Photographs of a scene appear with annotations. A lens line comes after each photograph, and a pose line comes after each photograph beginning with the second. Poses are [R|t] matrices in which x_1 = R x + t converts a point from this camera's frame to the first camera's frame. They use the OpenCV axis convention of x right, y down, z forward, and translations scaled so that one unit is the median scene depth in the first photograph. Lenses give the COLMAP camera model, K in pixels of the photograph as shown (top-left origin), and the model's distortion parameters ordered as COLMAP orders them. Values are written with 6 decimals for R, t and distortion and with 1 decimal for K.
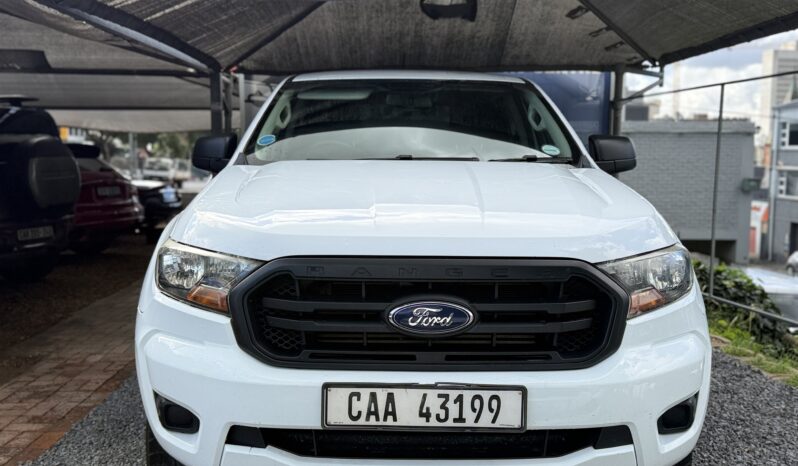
lens RADIAL K [[860.9, 0, 401.9], [0, 860.9, 234.5], [0, 0, 1]] dist [0.108981, 0.000000]
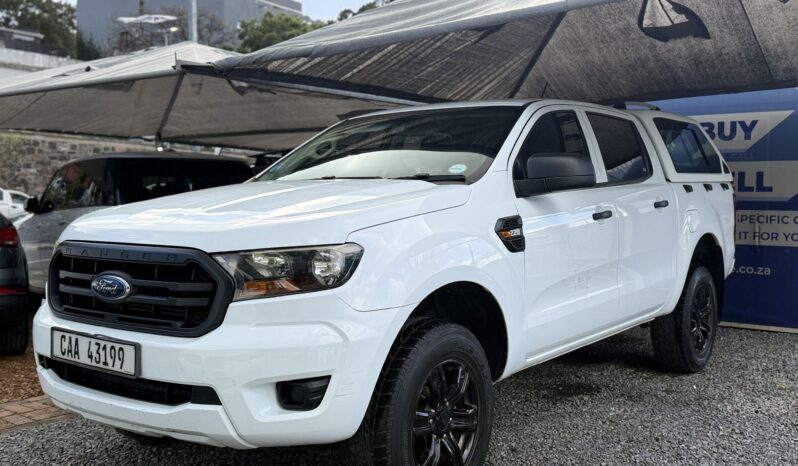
lens RADIAL K [[860.9, 0, 399.3], [0, 860.9, 234.6], [0, 0, 1]] dist [0.108981, 0.000000]
pose [[0.764443, 0.022394, -0.644302, 1.285757], [-0.055006, 0.998018, -0.030574, 0.030967], [0.642341, 0.058812, 0.764159, 0.245045]]
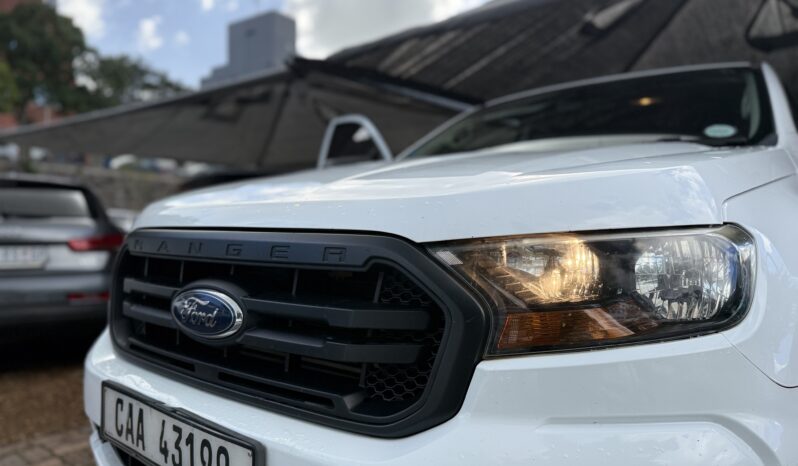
lens RADIAL K [[569.7, 0, 402.8], [0, 569.7, 228.1], [0, 0, 1]] dist [0.035606, -0.047249]
pose [[0.758314, -0.001444, -0.651888, 0.469880], [-0.060334, 0.995550, -0.072389, 0.052480], [0.649091, 0.094225, 0.754853, 0.760217]]
